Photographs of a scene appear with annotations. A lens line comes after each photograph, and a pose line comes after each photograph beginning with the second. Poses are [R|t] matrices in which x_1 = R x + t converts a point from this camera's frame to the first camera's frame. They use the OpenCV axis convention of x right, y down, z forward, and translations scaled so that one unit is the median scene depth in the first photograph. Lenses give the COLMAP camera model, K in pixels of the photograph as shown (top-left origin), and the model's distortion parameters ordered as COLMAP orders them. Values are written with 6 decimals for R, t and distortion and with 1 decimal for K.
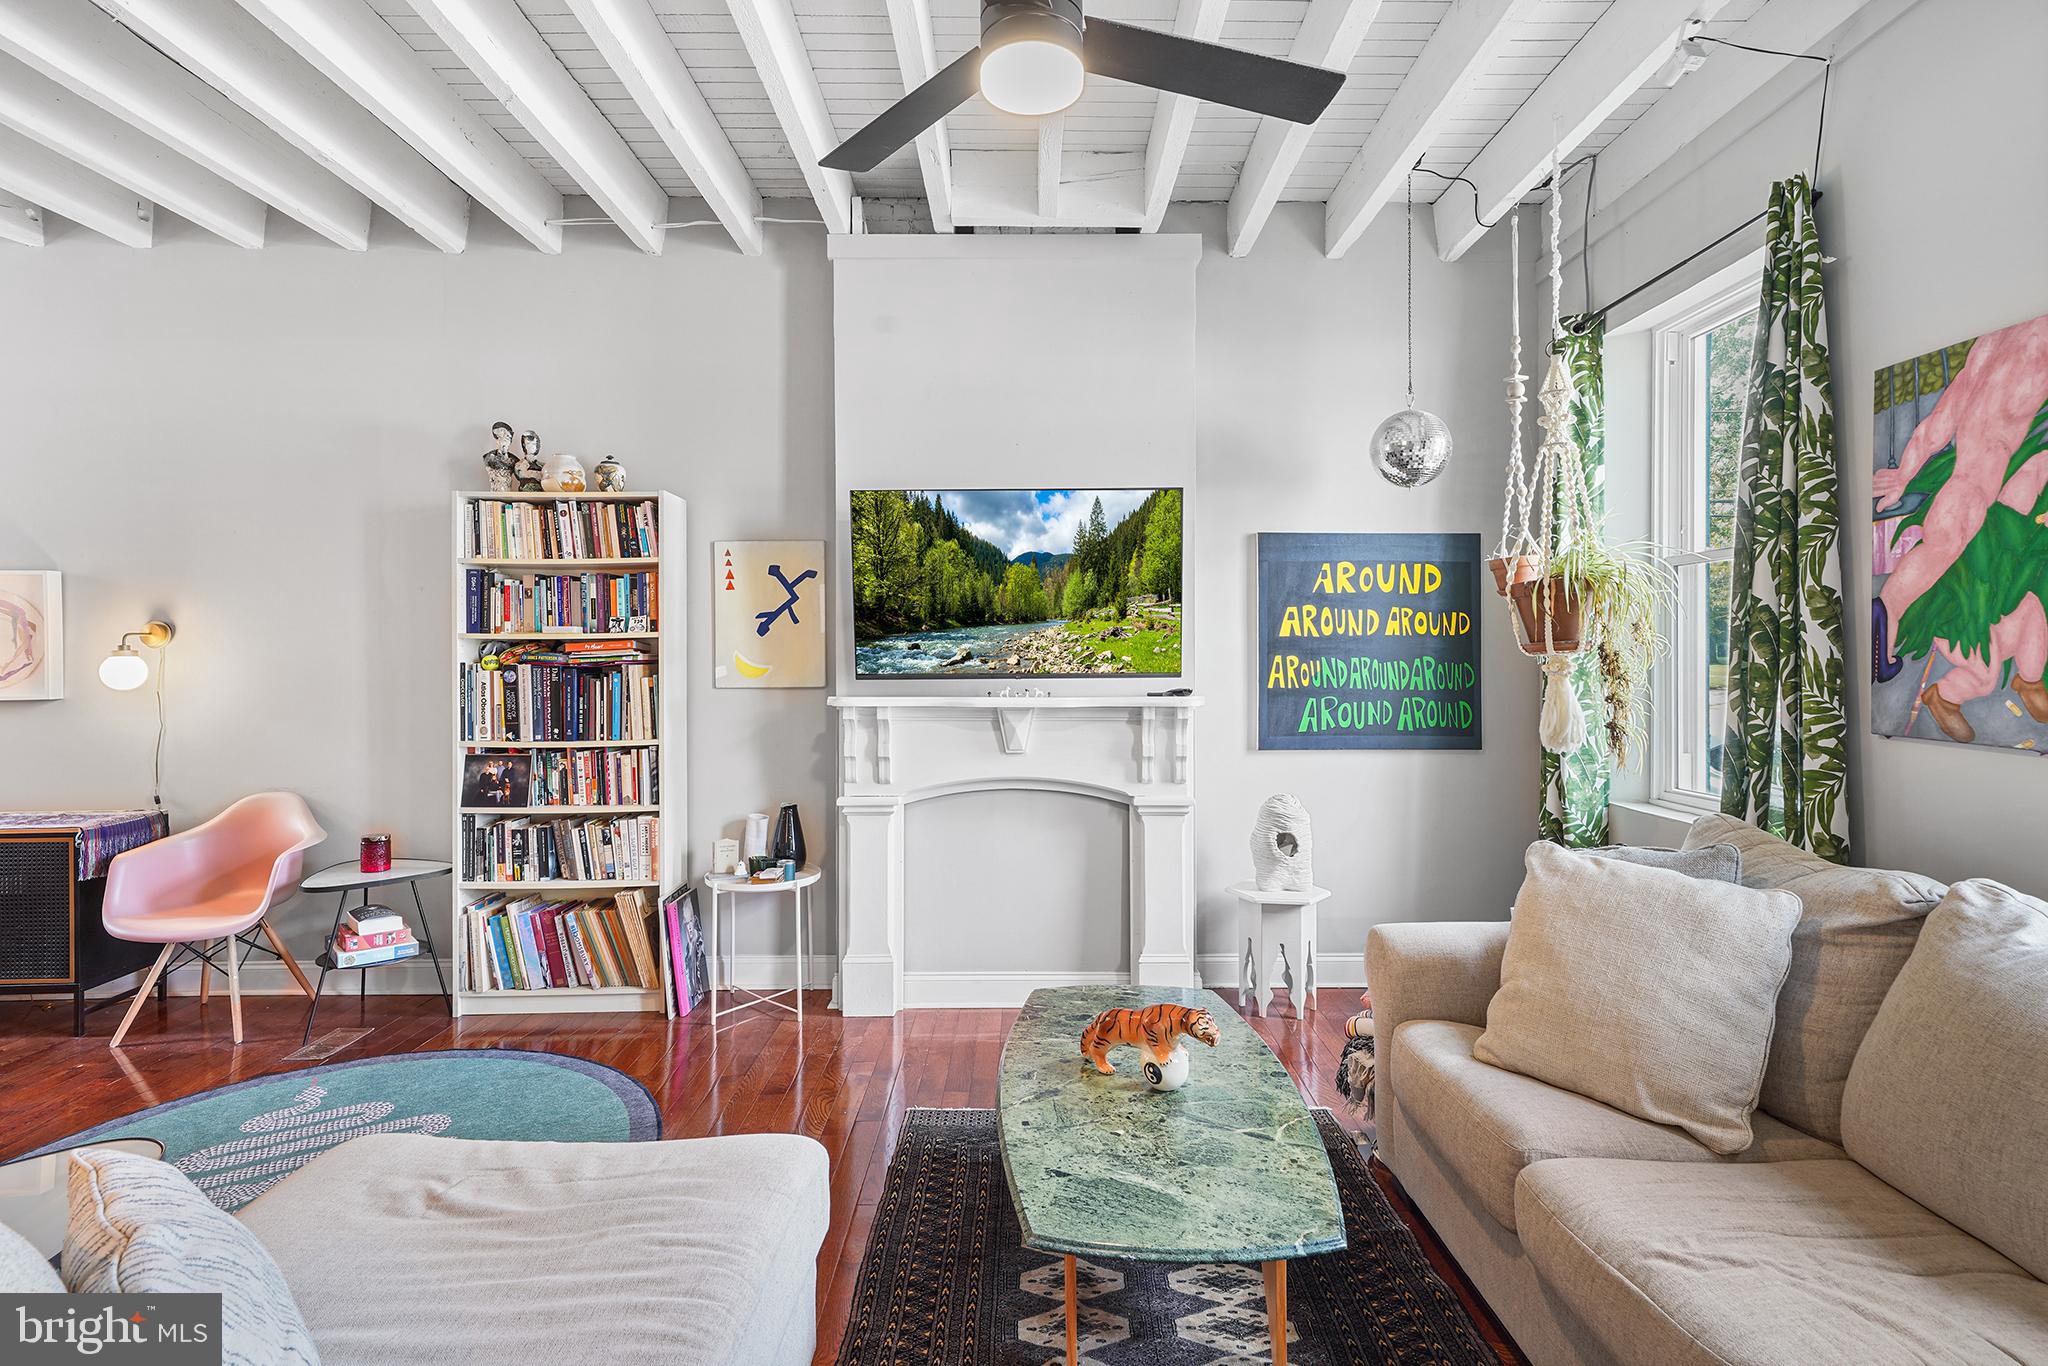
lens RADIAL K [[1026.8, 0, 1039.0], [0, 1026.8, 654.5], [0, 0, 1]] dist [0.016344, 0.000993]
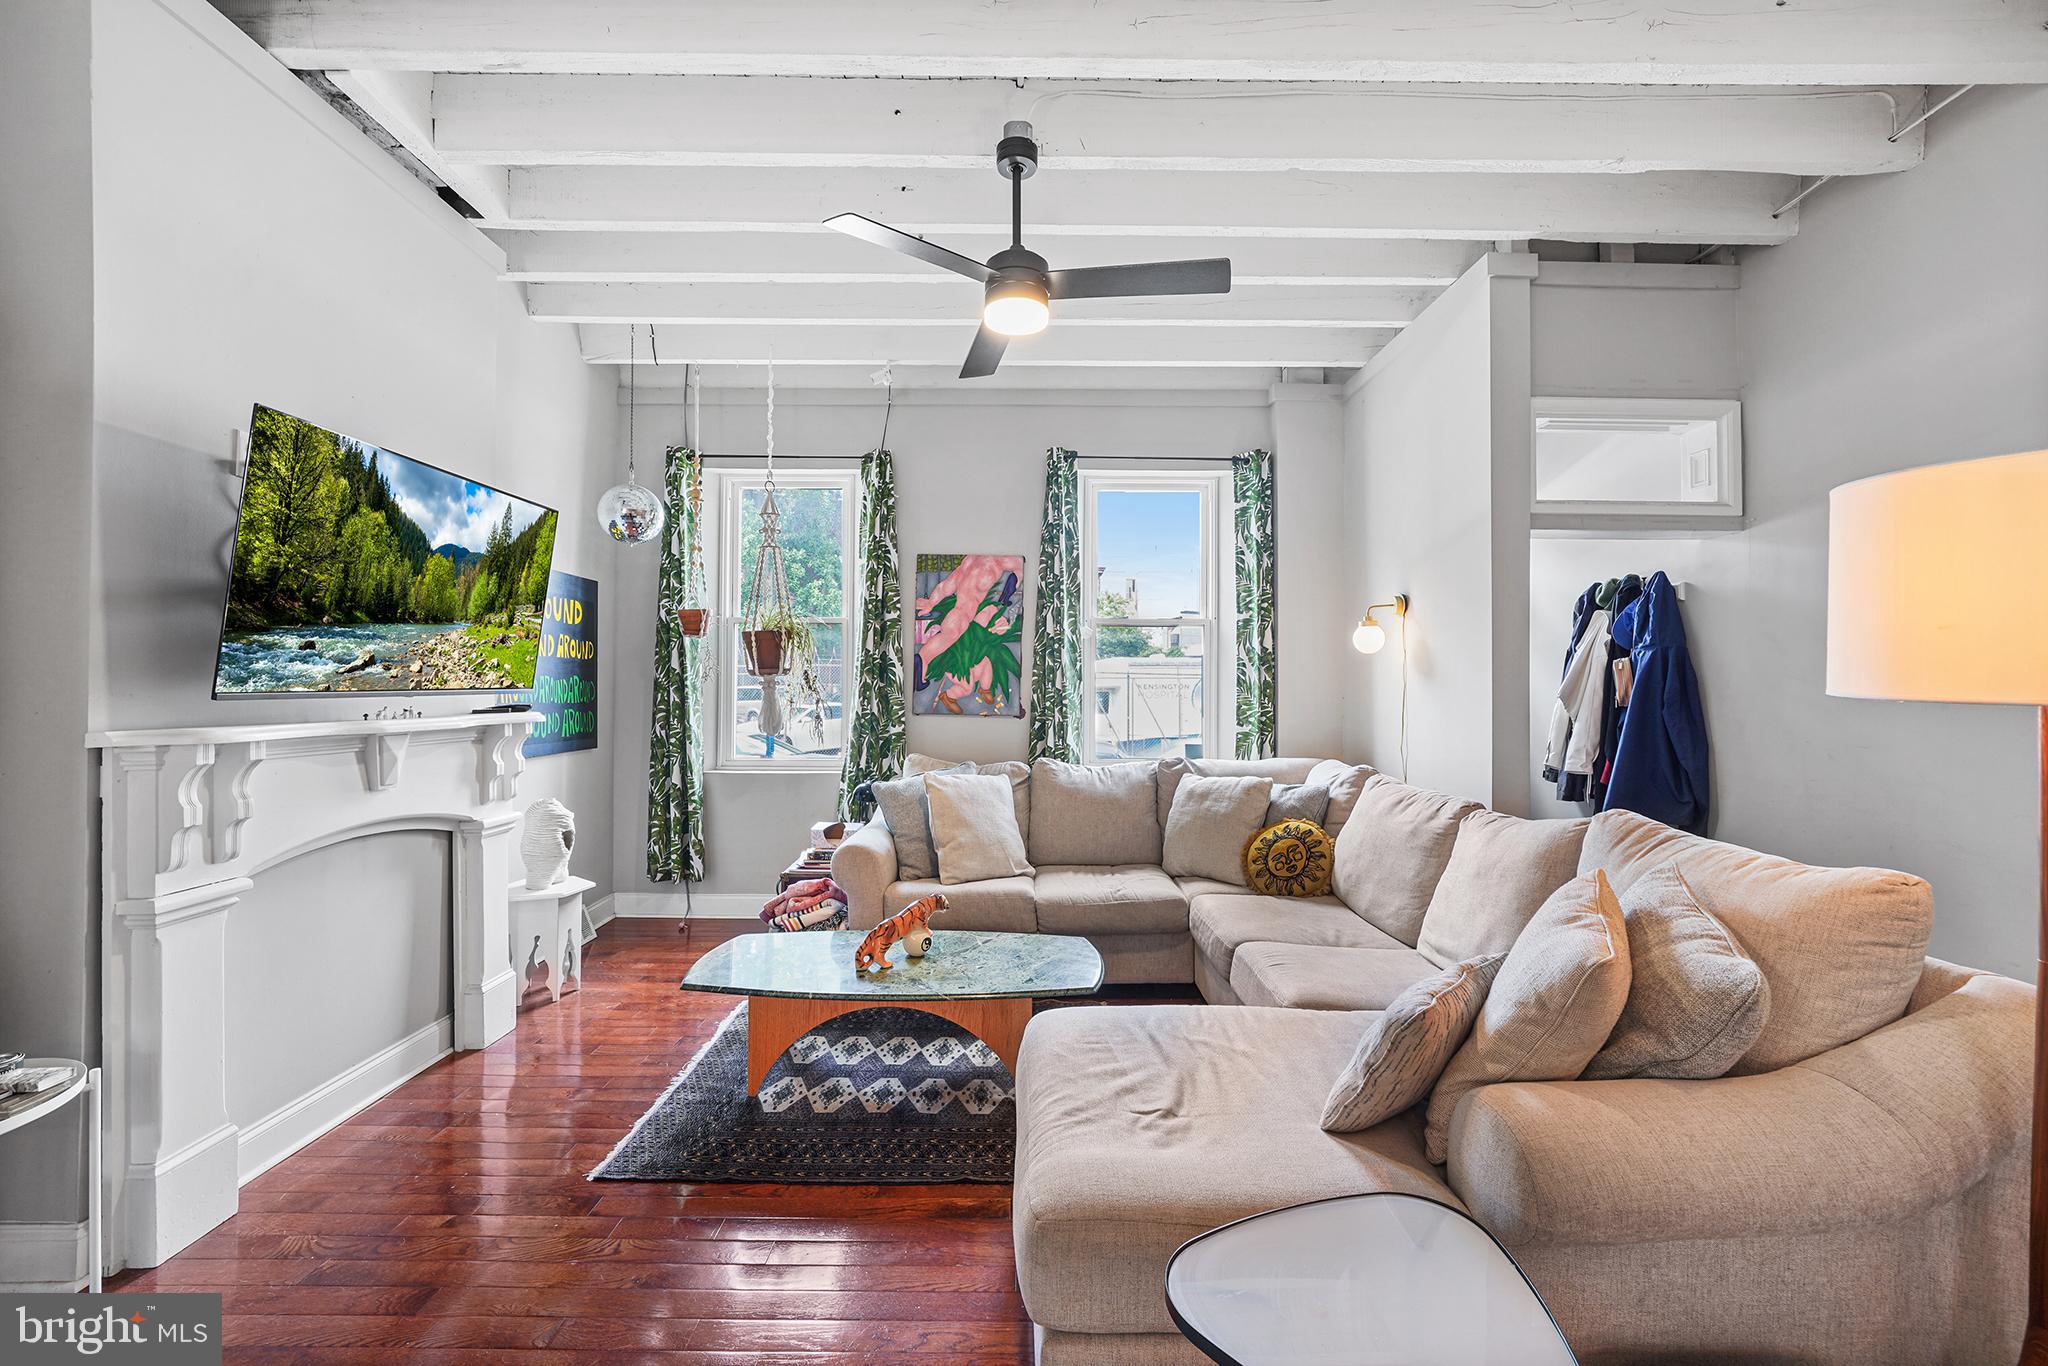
lens RADIAL K [[818.8, 0, 1024.0], [0, 818.8, 683.0], [0, 0, 1]] dist [-0.002597, 0.000196]
pose [[0.015145, 0.005448, 0.999870, -0.649453], [-0.012040, 0.999914, -0.005266, 0.010496], [-0.999813, -0.011958, 0.015210, 0.487593]]
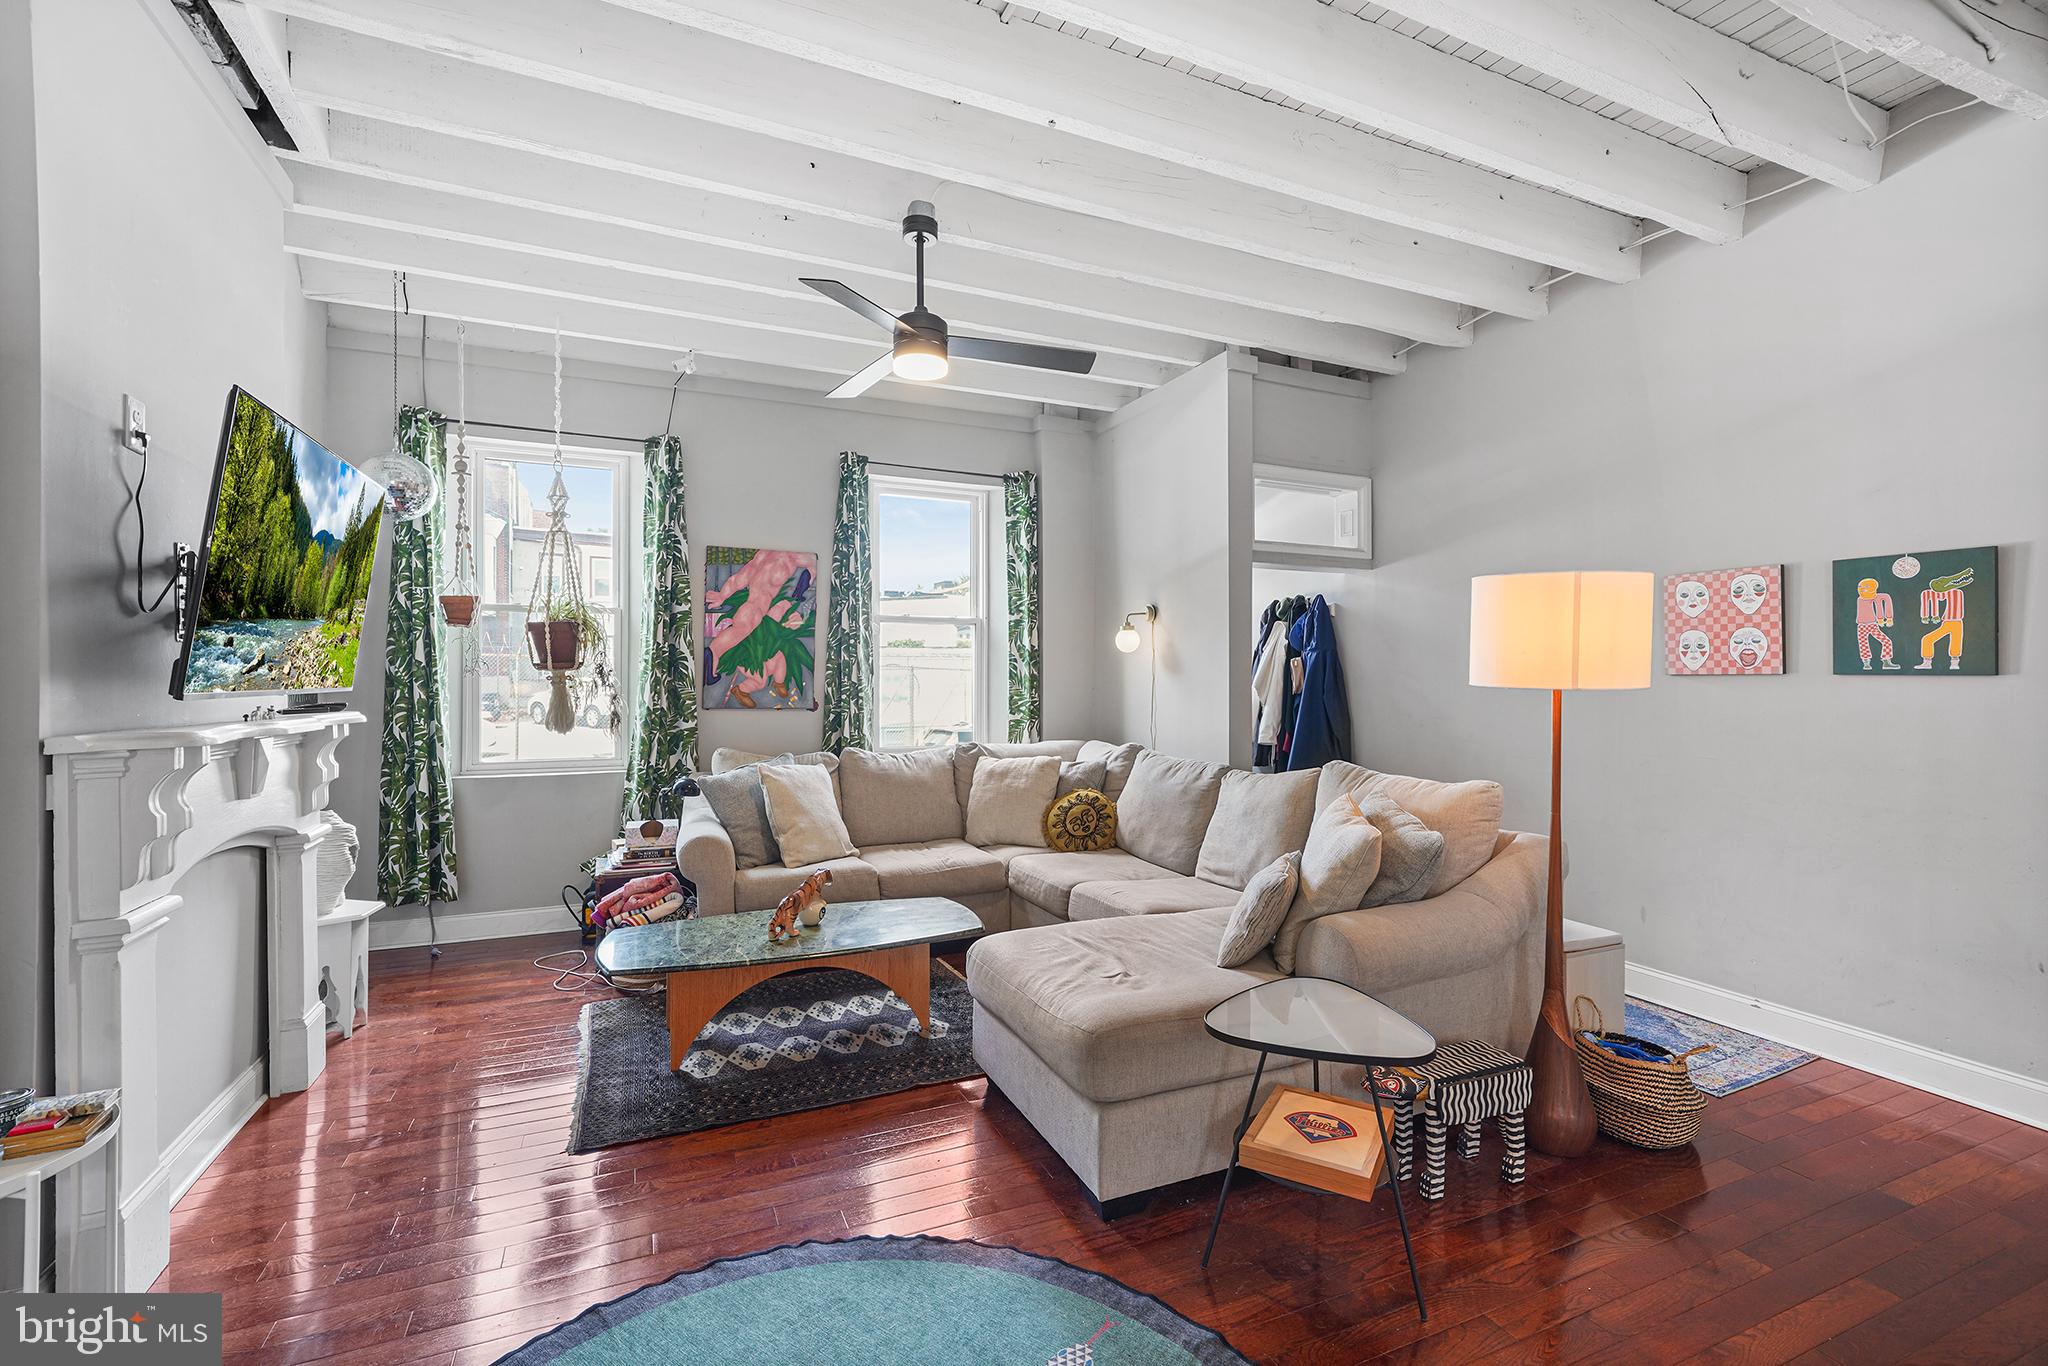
lens RADIAL K [[885.3, 0, 1016.7], [0, 885.3, 683.2], [0, 0, 1]] dist [0.006209, -0.000103]
pose [[-0.382722, -0.003651, 0.923856, -0.800066], [-0.007778, 0.999969, 0.000730, 0.010631], [-0.923831, -0.006906, -0.382739, 0.736532]]
